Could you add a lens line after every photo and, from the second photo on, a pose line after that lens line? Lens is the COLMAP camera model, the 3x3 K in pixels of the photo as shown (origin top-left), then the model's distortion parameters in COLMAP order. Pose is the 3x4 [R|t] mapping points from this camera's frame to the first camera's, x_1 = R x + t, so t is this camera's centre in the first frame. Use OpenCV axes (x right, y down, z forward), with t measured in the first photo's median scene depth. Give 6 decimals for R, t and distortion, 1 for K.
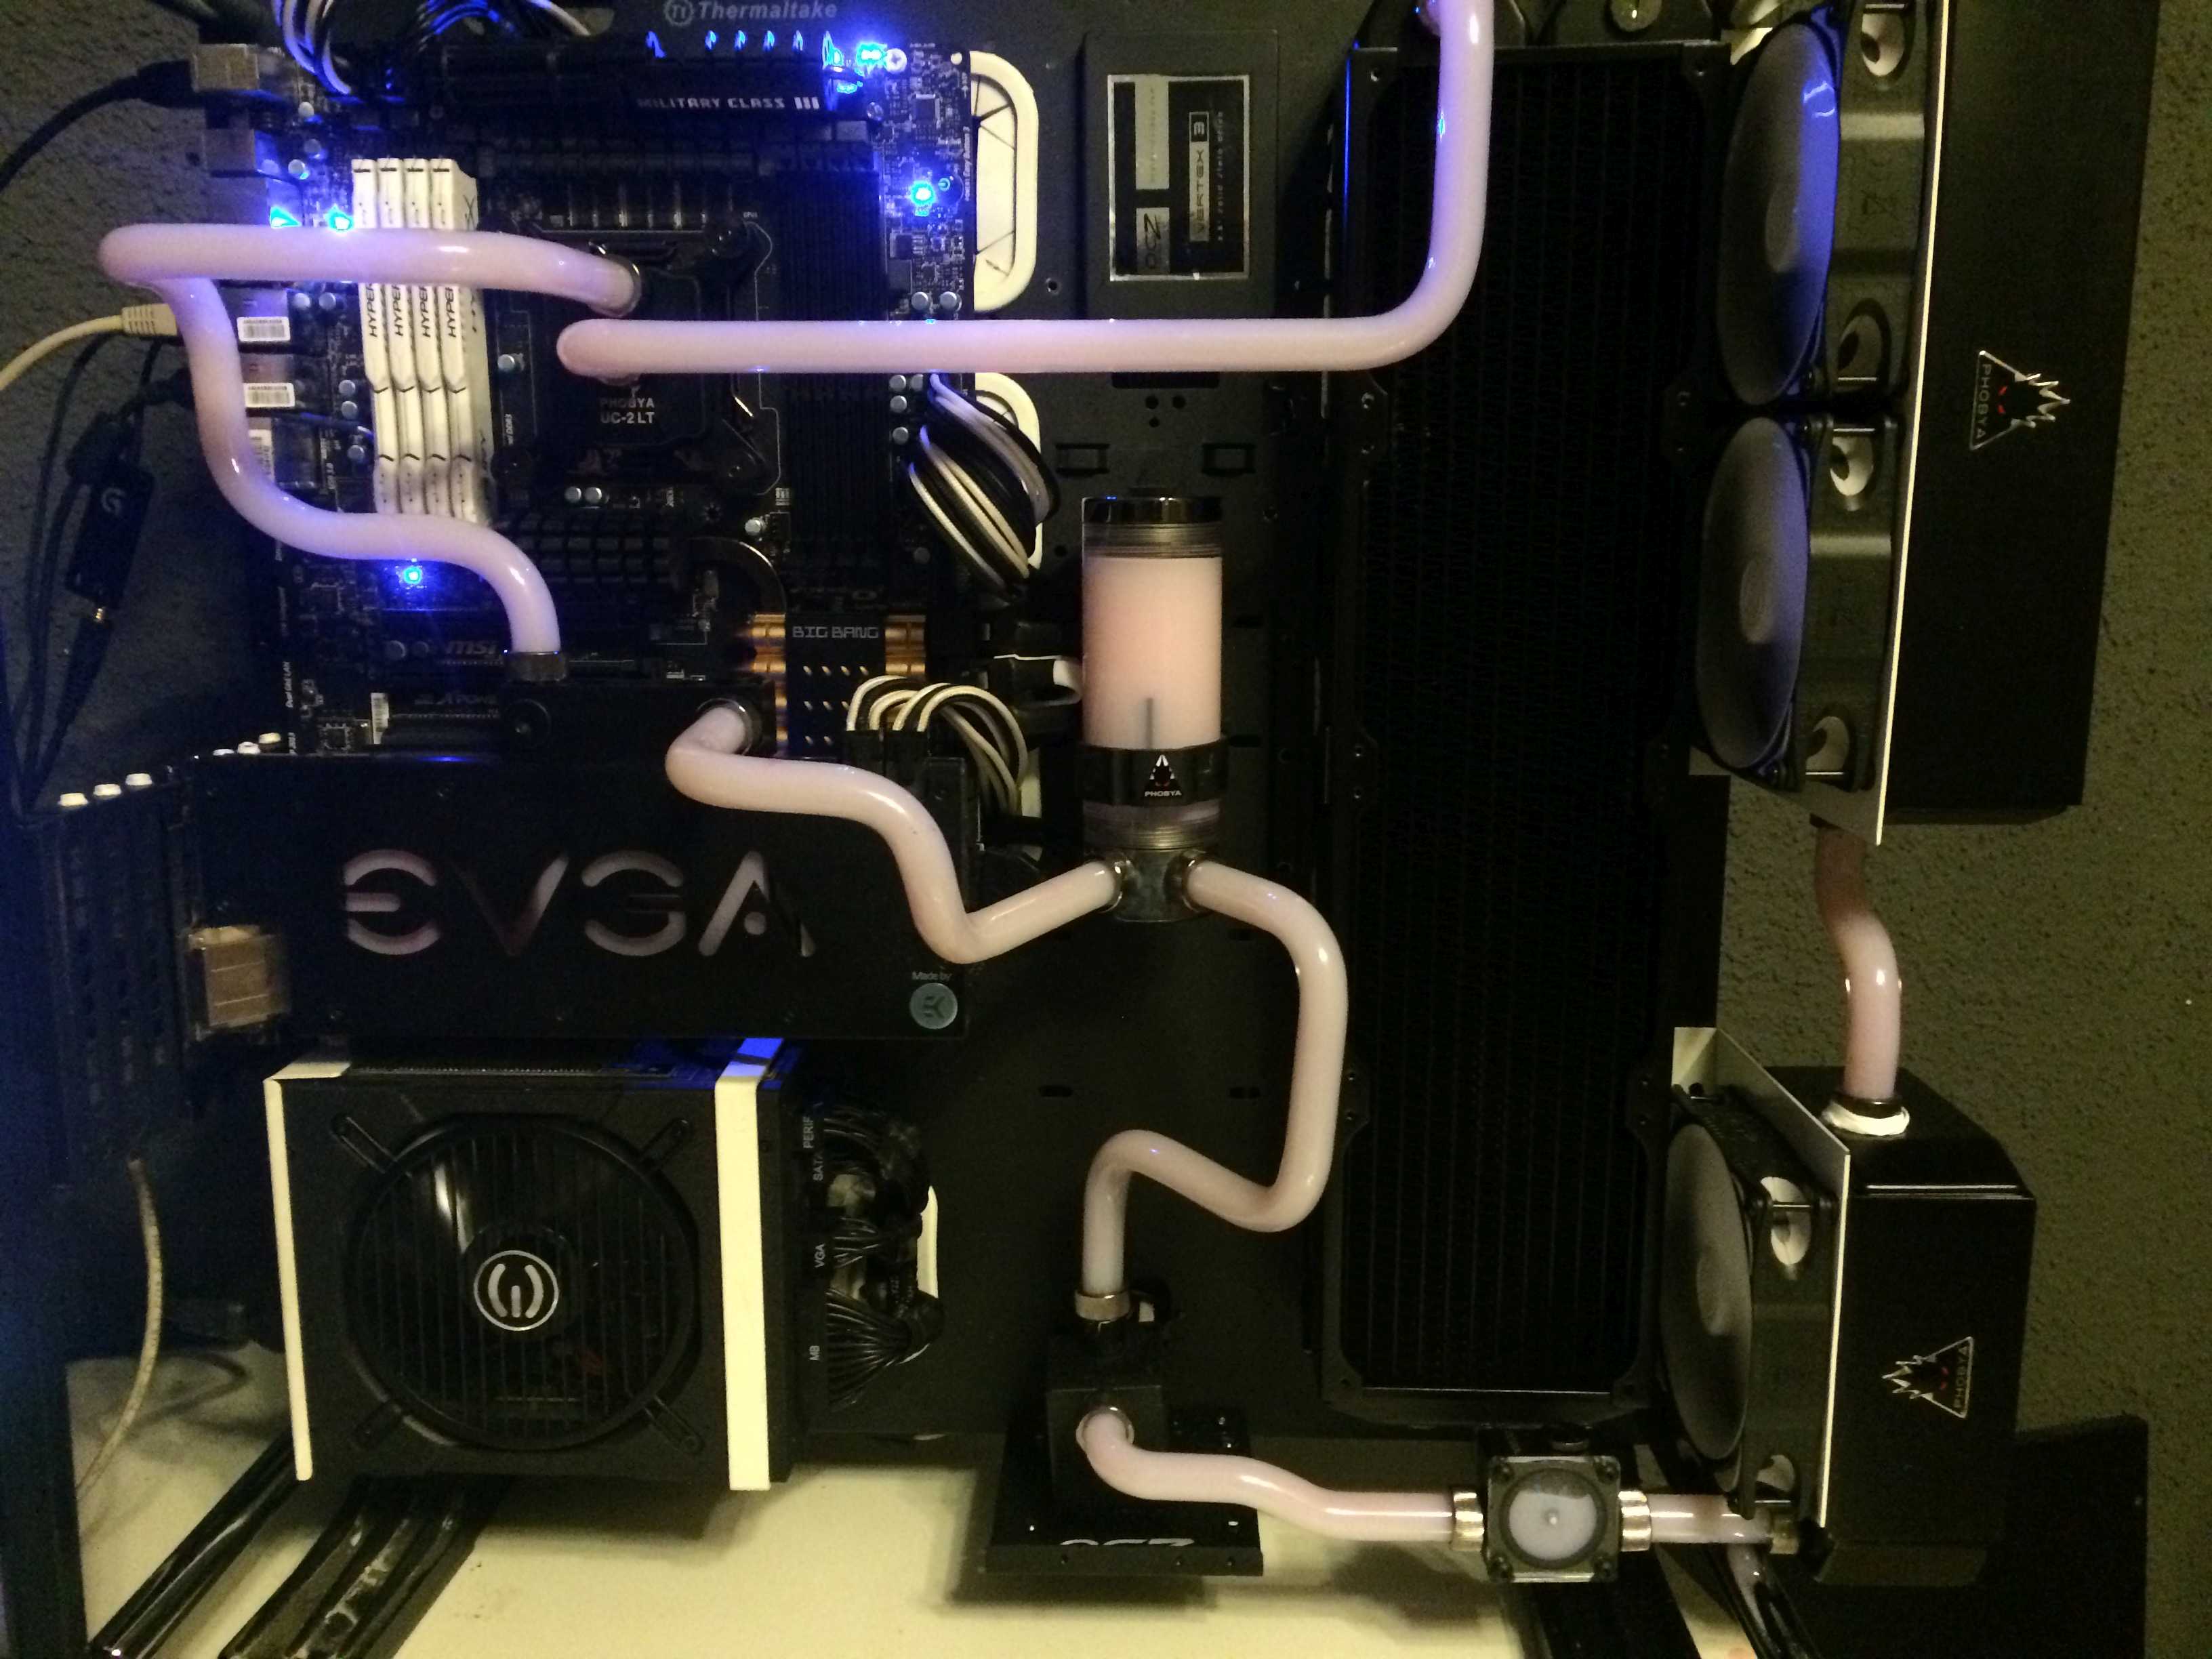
lens RADIAL K [[1904.7, 0, 1095.4], [0, 1904.7, 830.6], [0, 0, 1]] dist [0.076983, -0.115103]
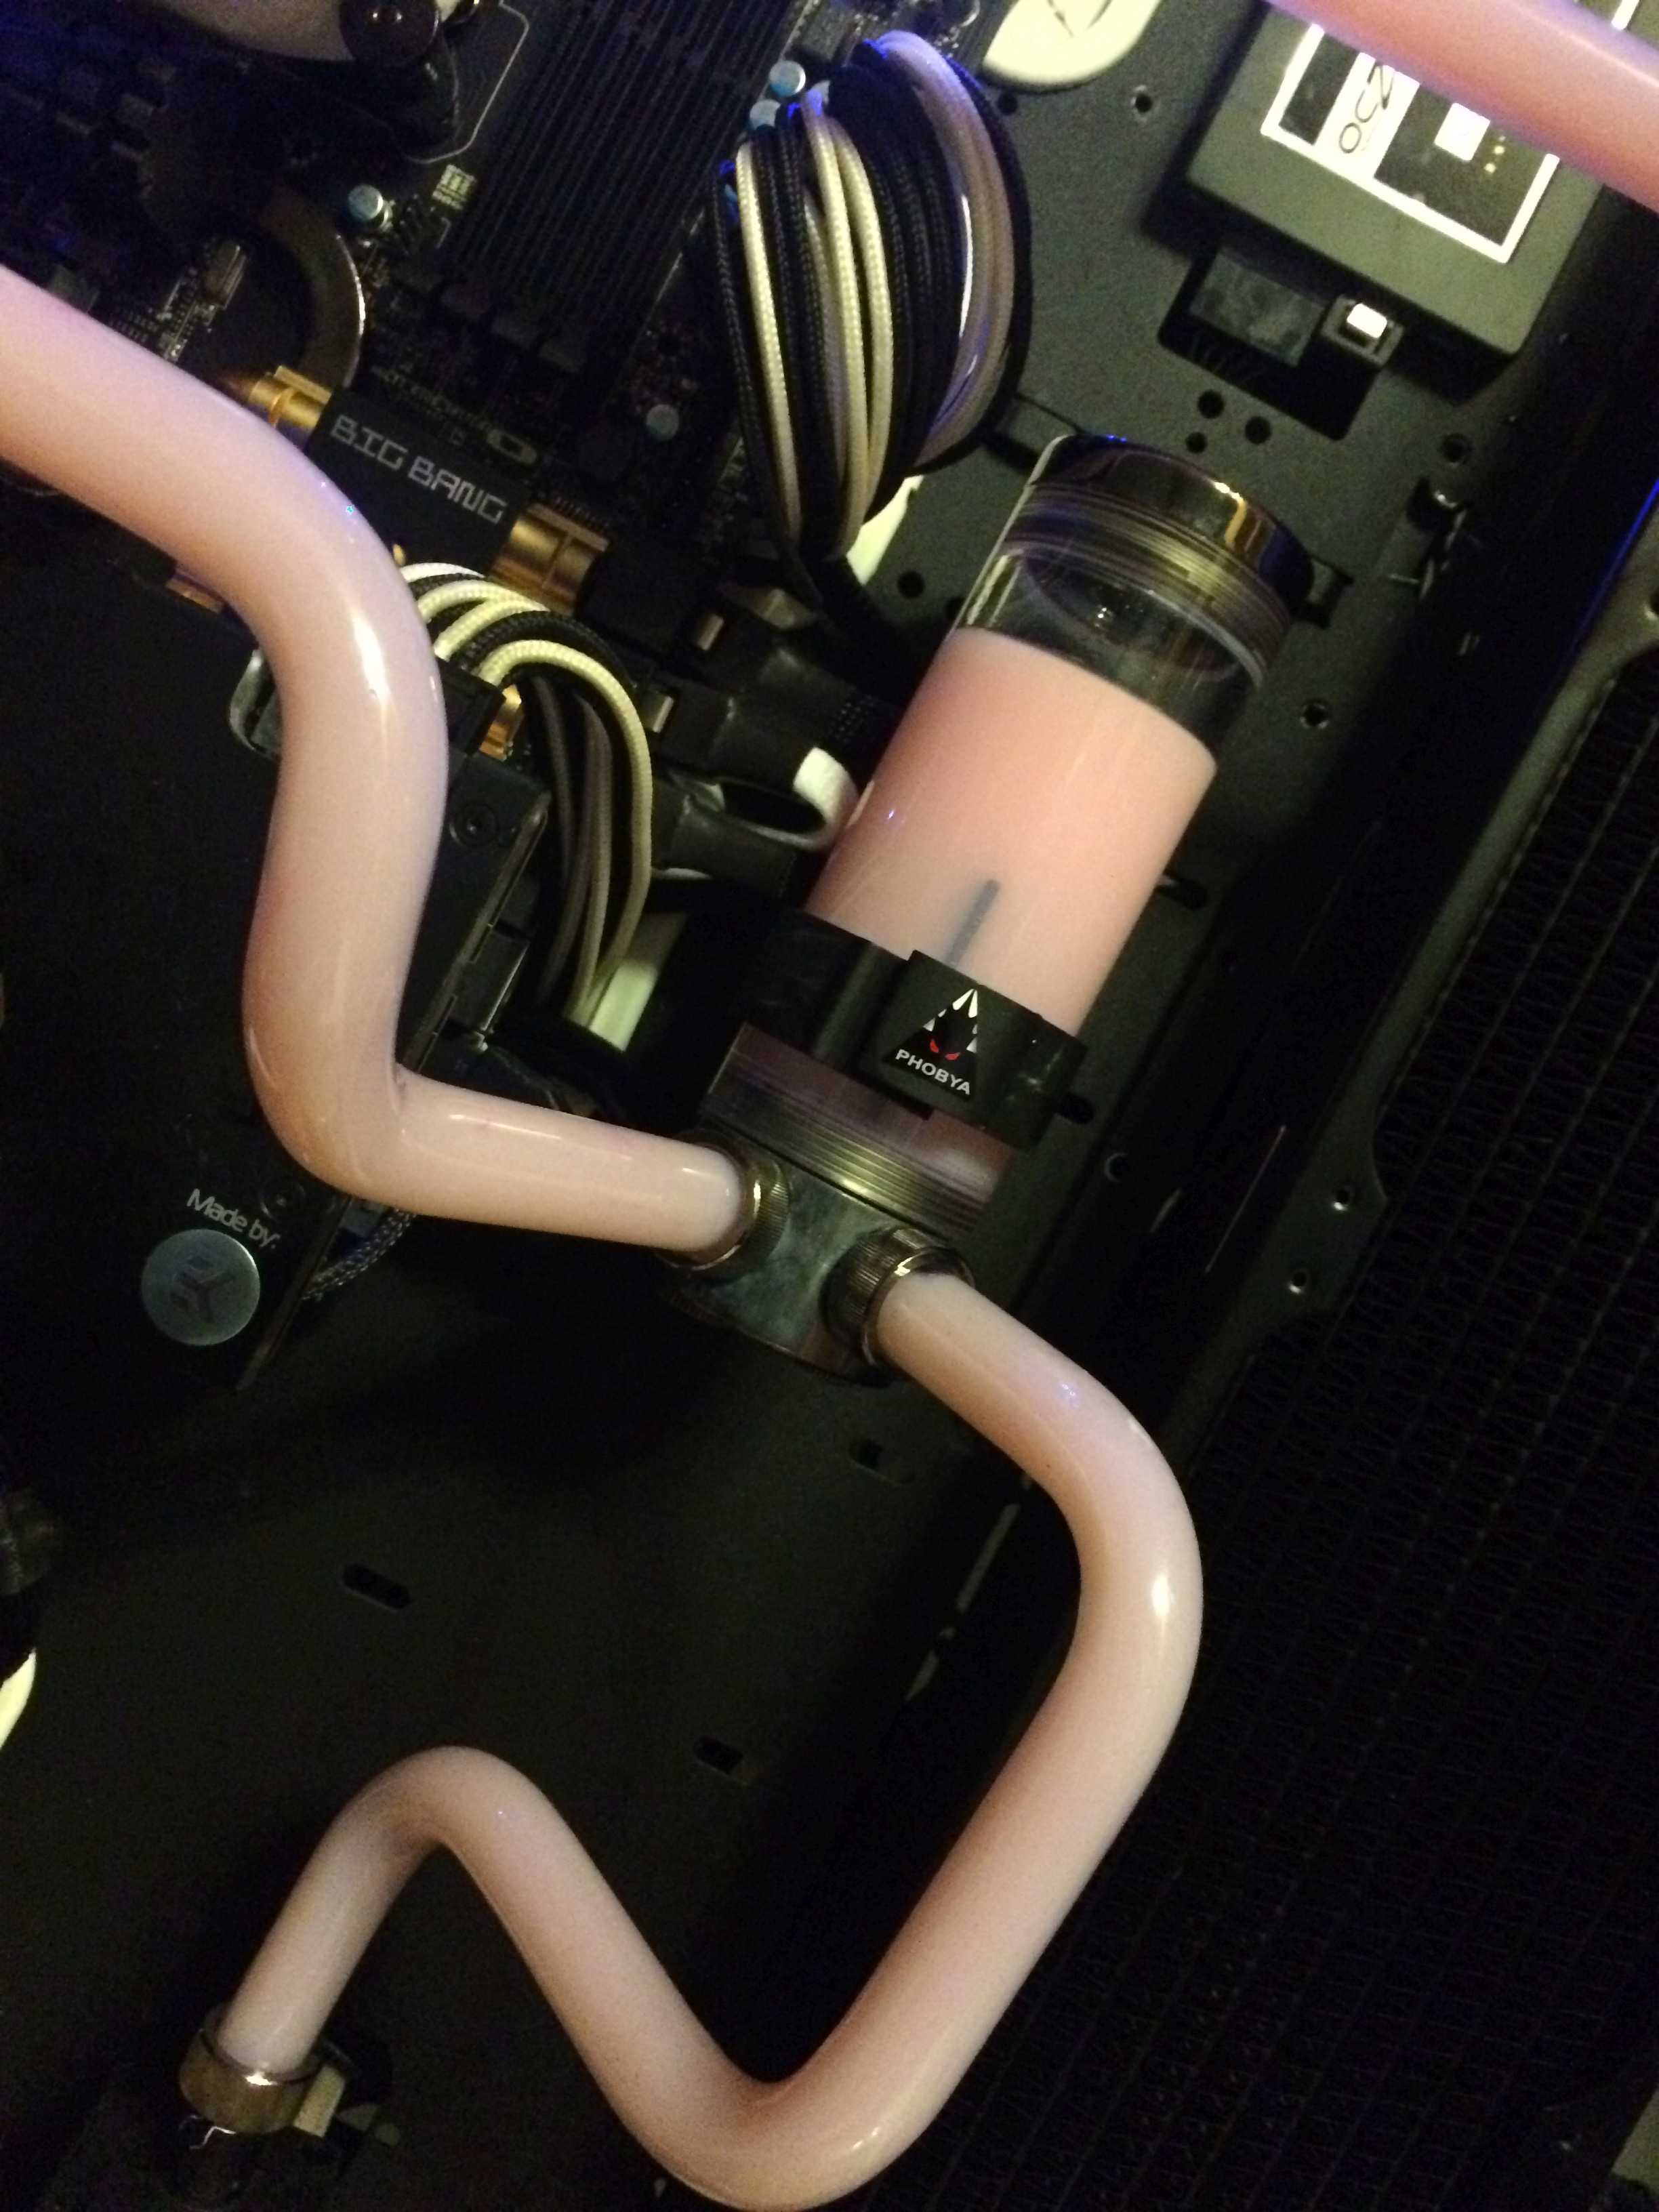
lens RADIAL K [[1904.7, 0, 821.4], [0, 1904.7, 1096.0], [0, 0, 1]] dist [0.076983, -0.115103]
pose [[0.885915, 0.457278, 0.077797, -0.017817], [-0.442942, 0.883787, -0.150744, 0.058082], [-0.137688, 0.099087, 0.985507, 0.563867]]
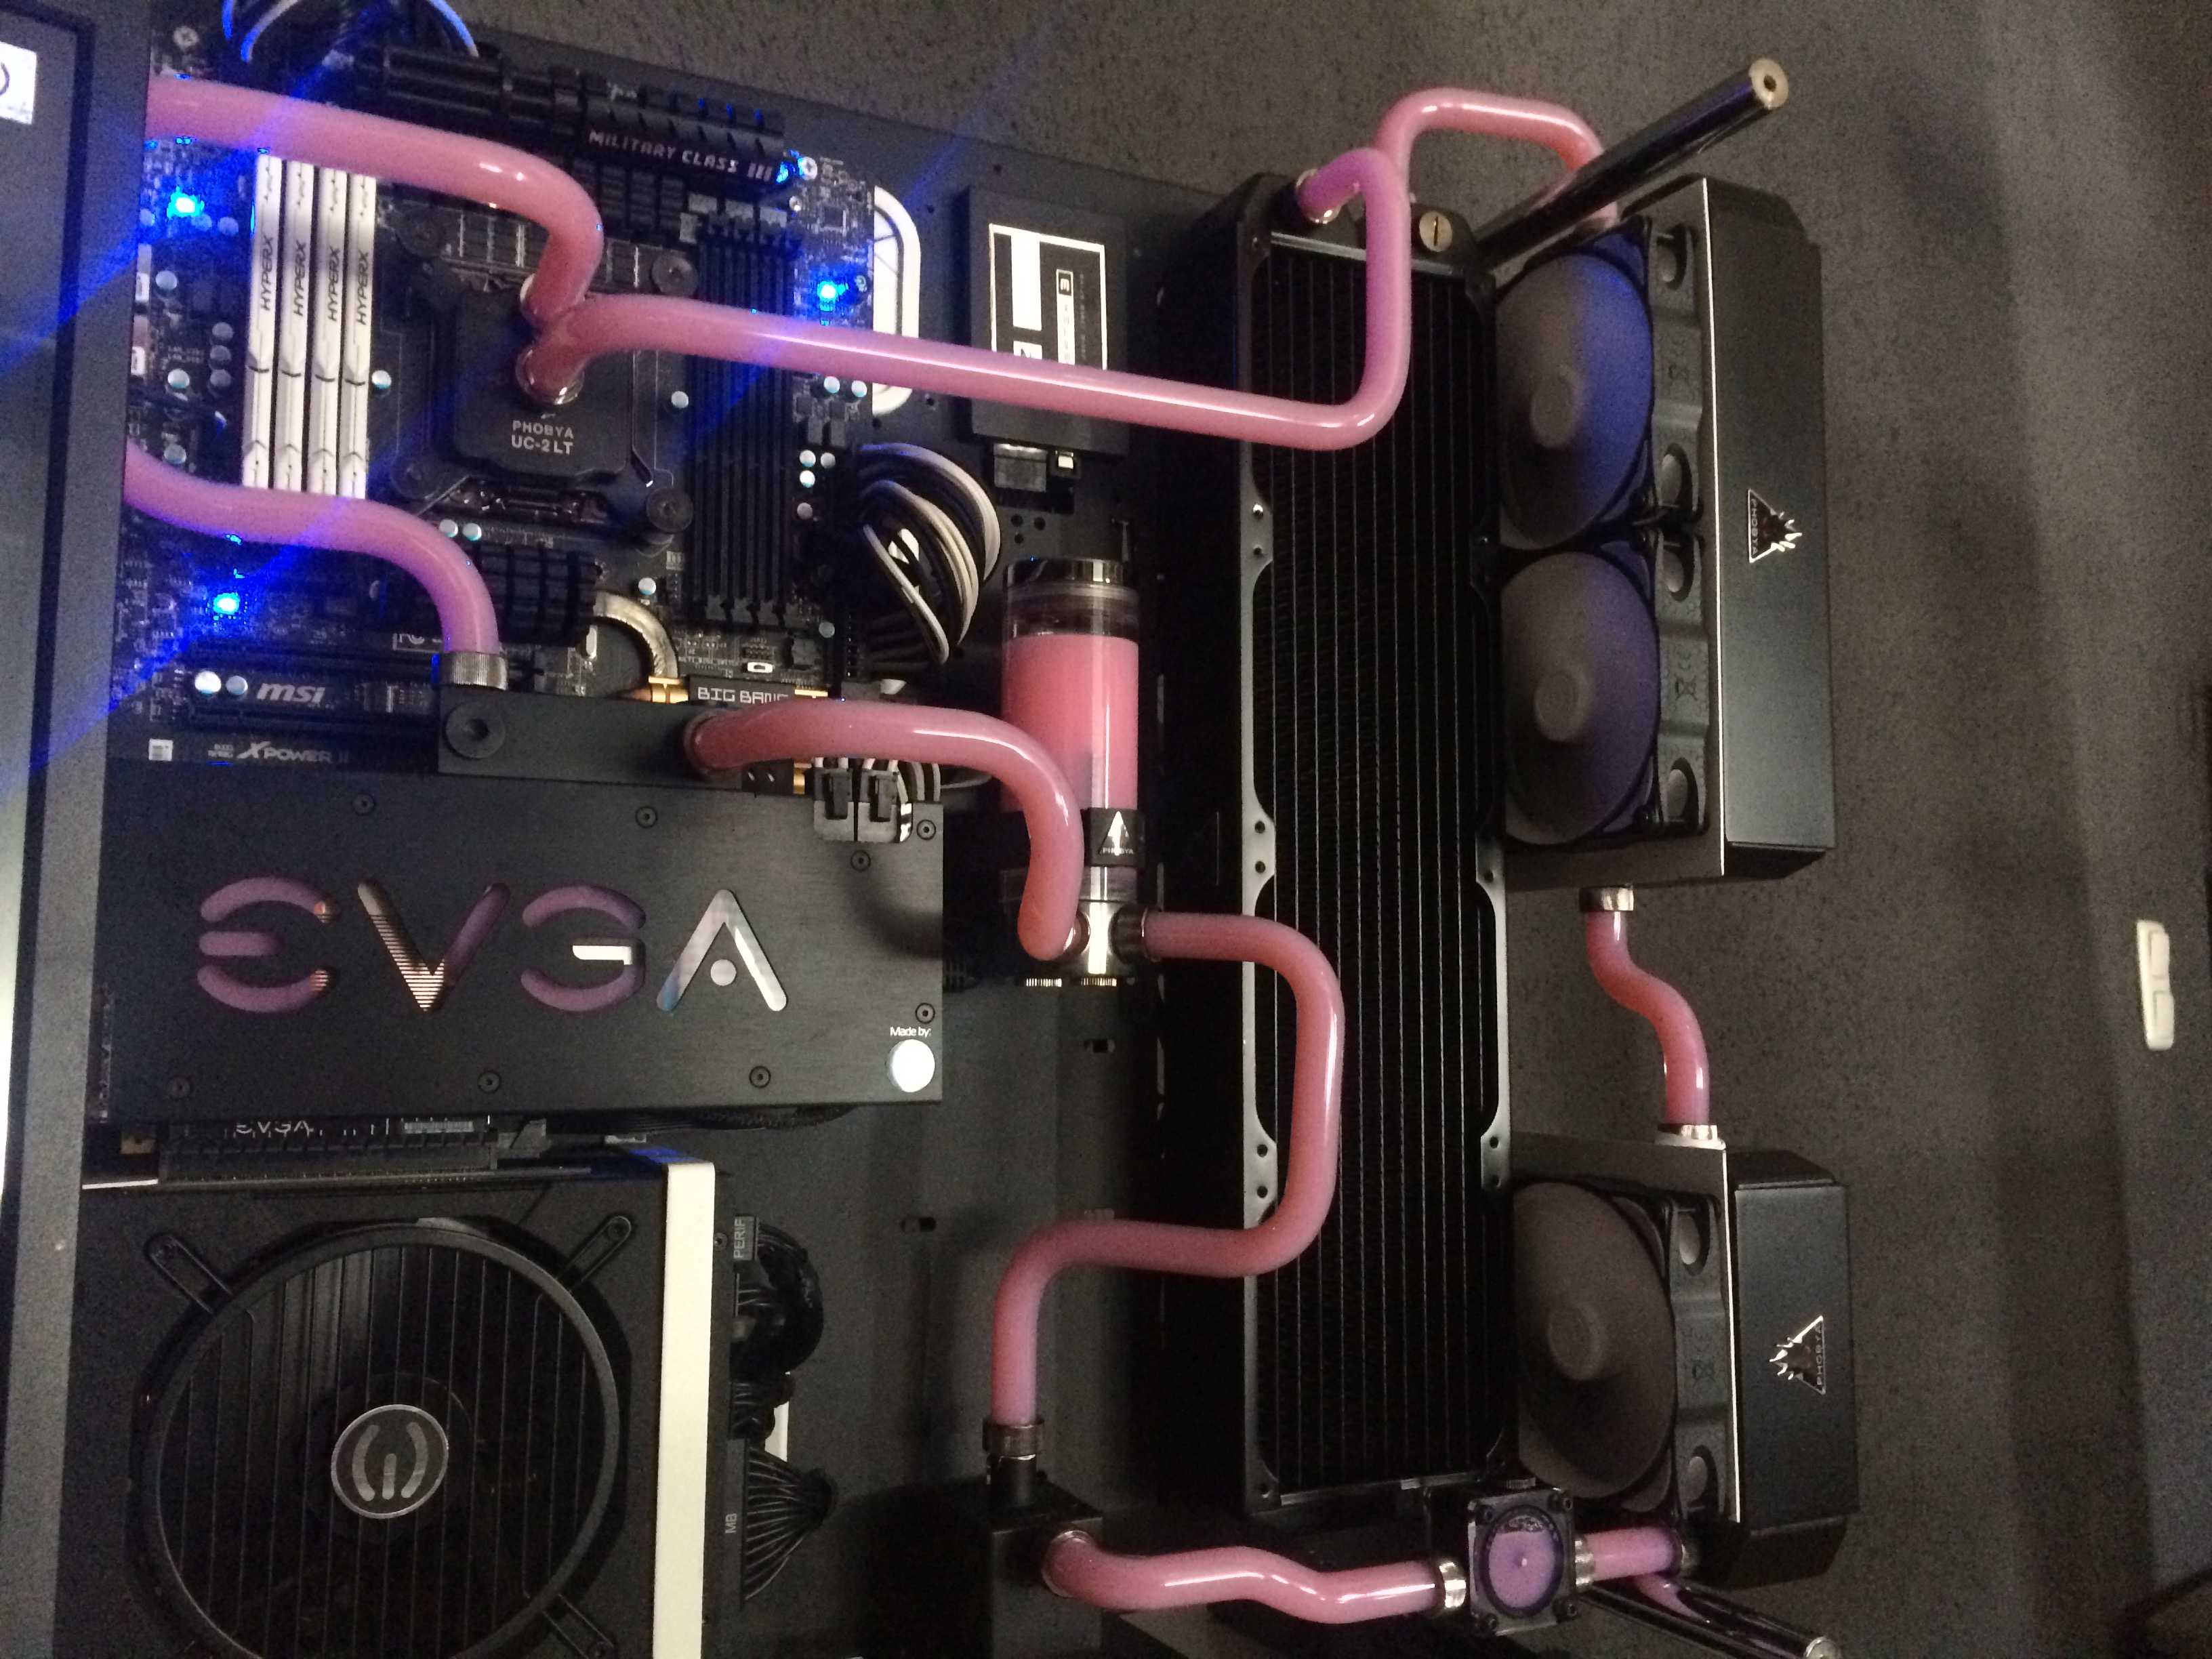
lens RADIAL K [[1904.7, 0, 1106.2], [0, 1904.7, 830.4], [0, 0, 1]] dist [0.076983, -0.115103]
pose [[0.877779, 0.049792, 0.476472, -0.437863], [0.087190, 0.961369, -0.261089, 0.227060], [-0.471065, 0.270722, 0.839528, 0.151309]]
